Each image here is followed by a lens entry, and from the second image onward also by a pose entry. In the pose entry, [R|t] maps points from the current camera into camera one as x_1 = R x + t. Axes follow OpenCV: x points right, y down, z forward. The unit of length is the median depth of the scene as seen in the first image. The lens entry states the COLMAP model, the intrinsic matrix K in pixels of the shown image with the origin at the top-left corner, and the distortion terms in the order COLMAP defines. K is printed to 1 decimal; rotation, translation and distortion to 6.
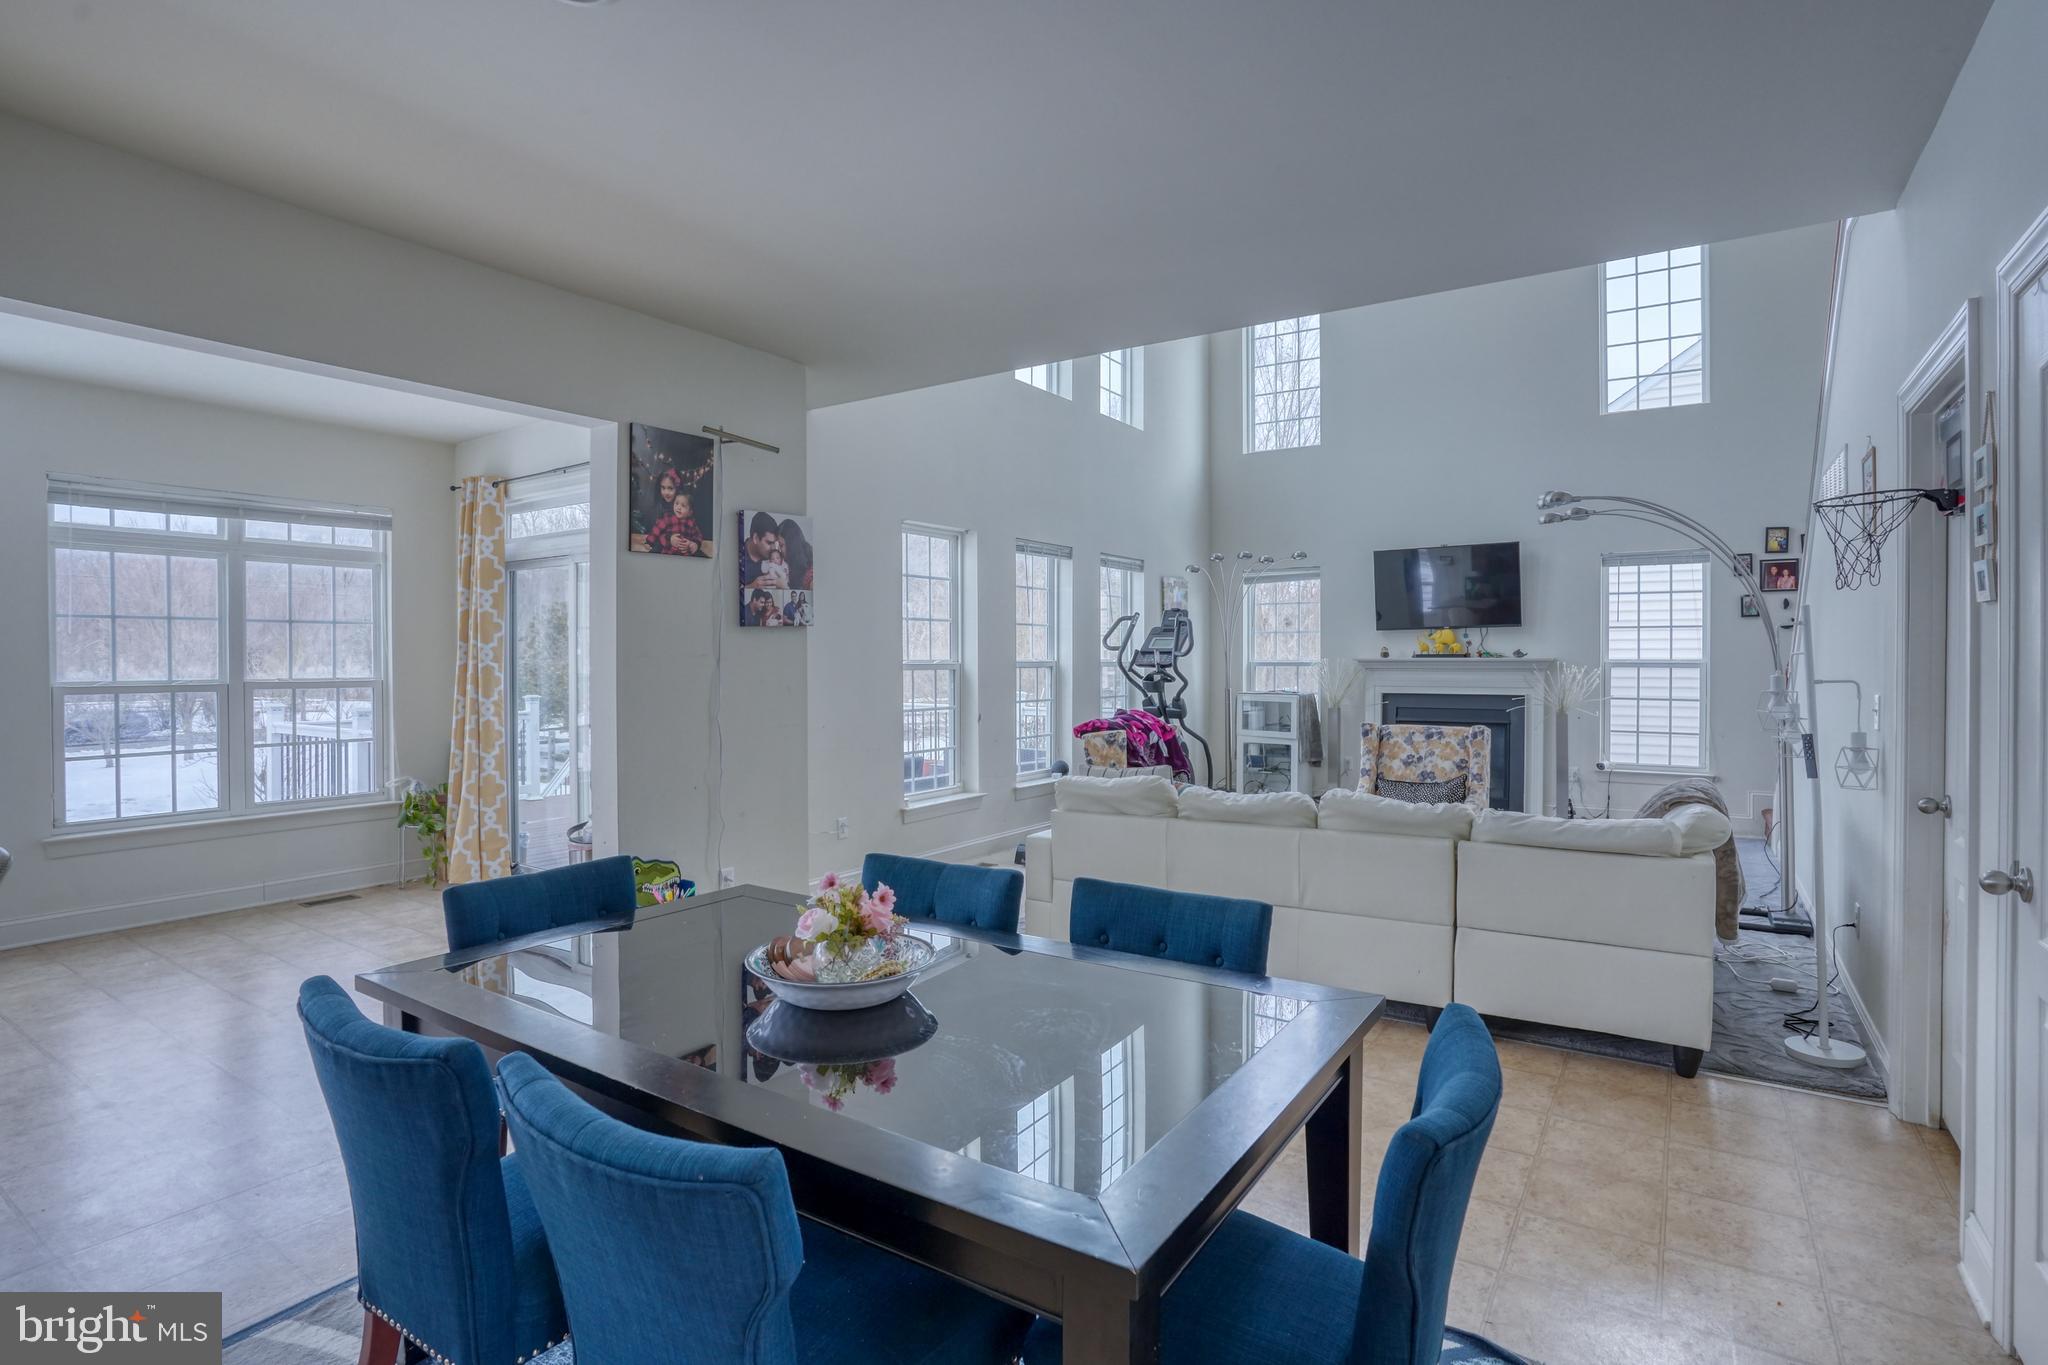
lens RADIAL K [[1036.1, 0, 1026.0], [0, 1036.1, 667.4], [0, 0, 1]] dist [-0.099815, 0.059199]
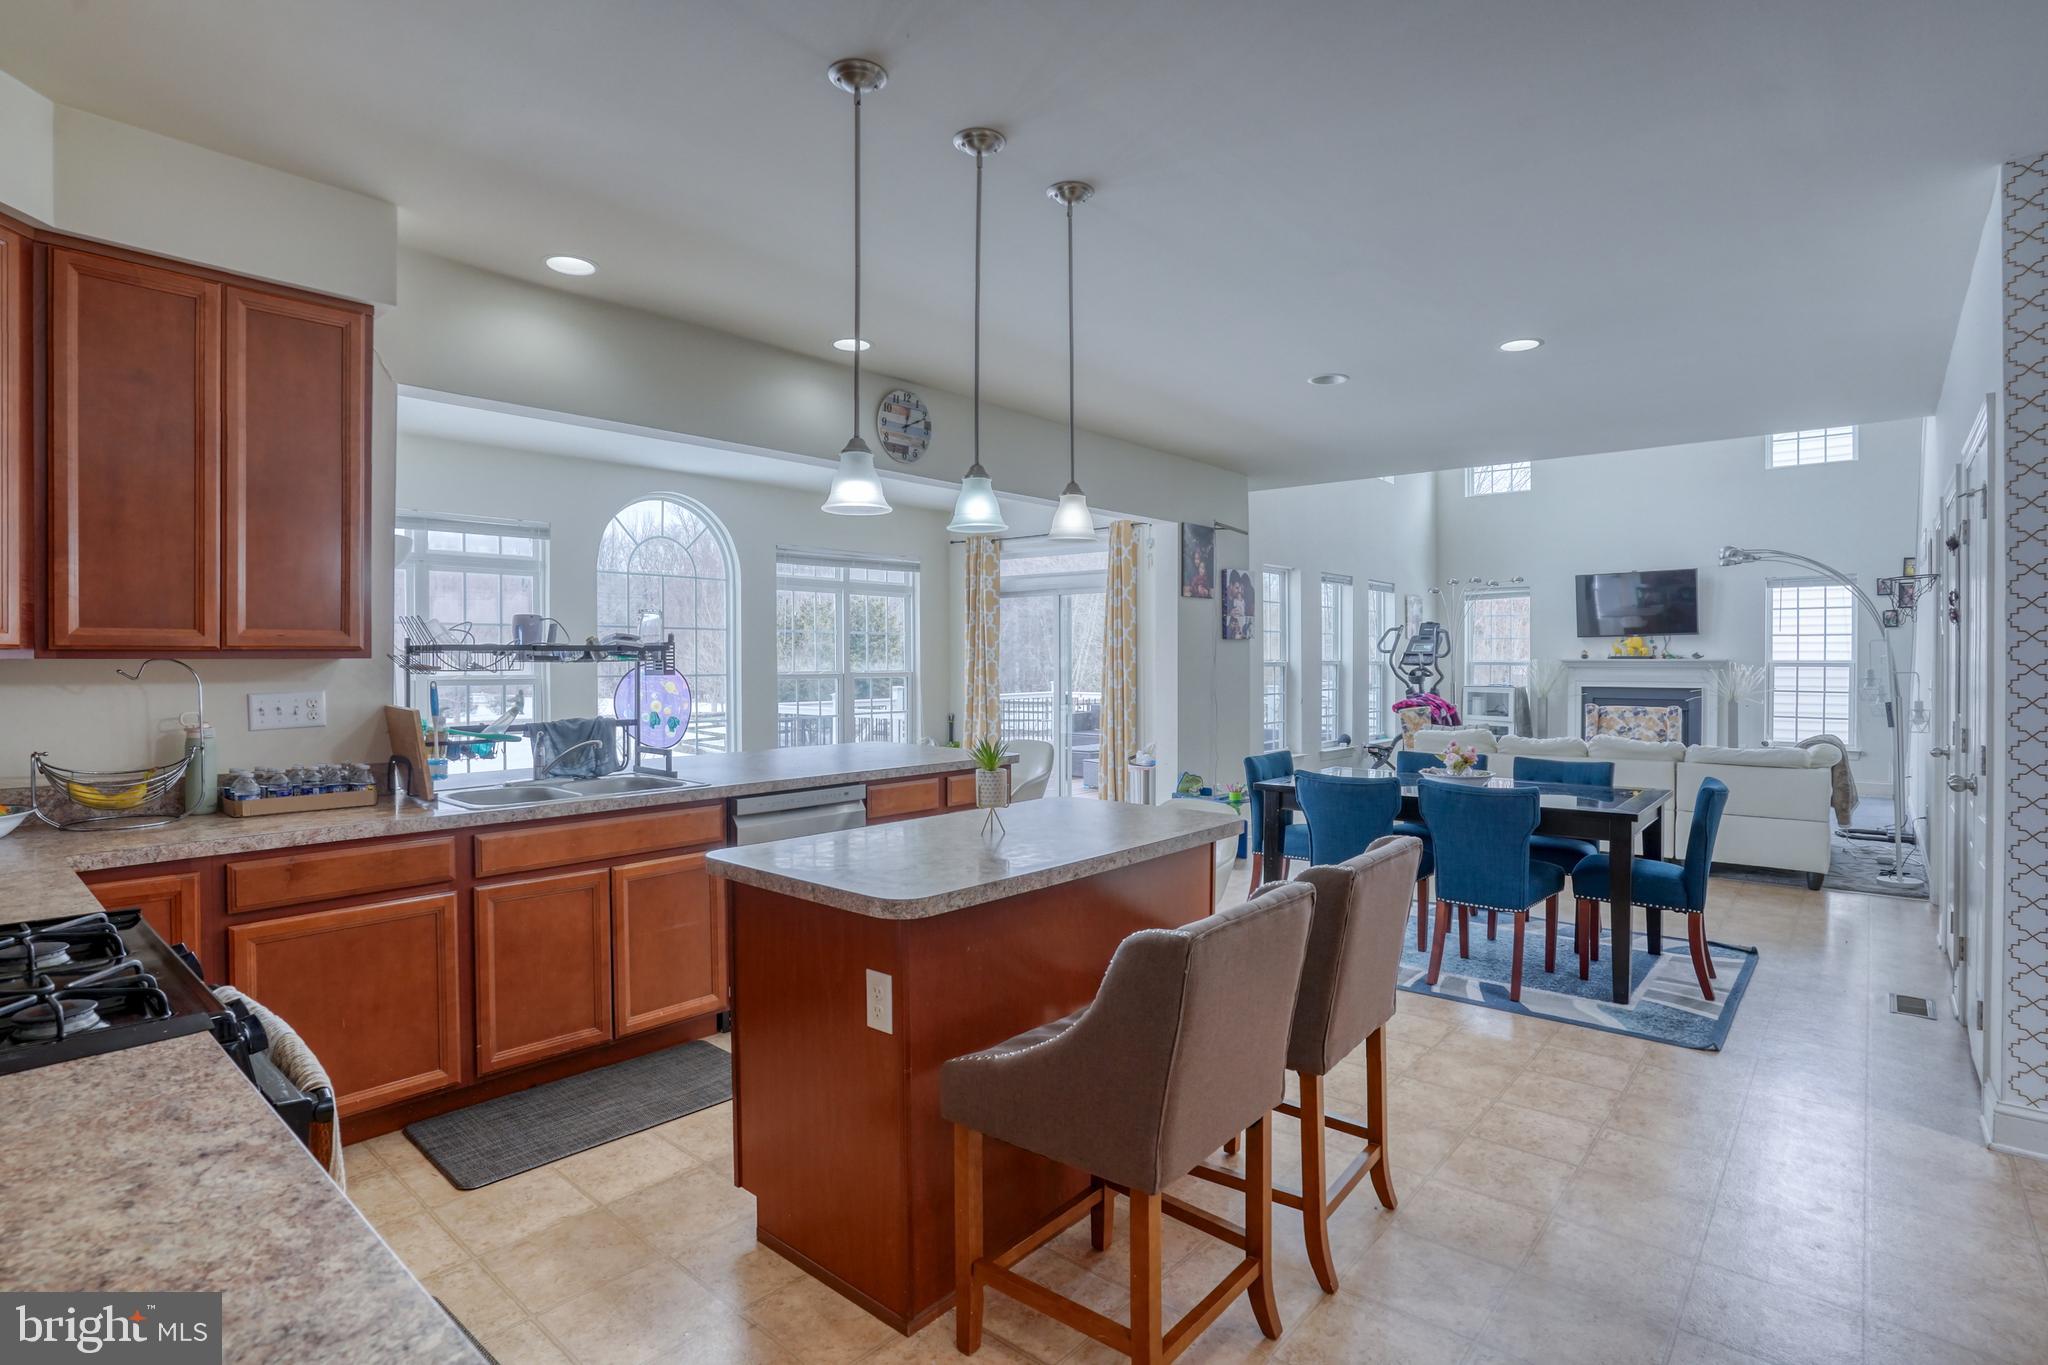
lens RADIAL K [[1028.8, 0, 1043.4], [0, 1028.8, 683.0], [0, 0, 1]] dist [-0.086901, 0.055041]
pose [[0.994191, 0.002680, -0.107599, -0.214339], [-0.001166, 0.999899, 0.014130, 0.004300], [0.107626, -0.013922, 0.994094, -0.373444]]
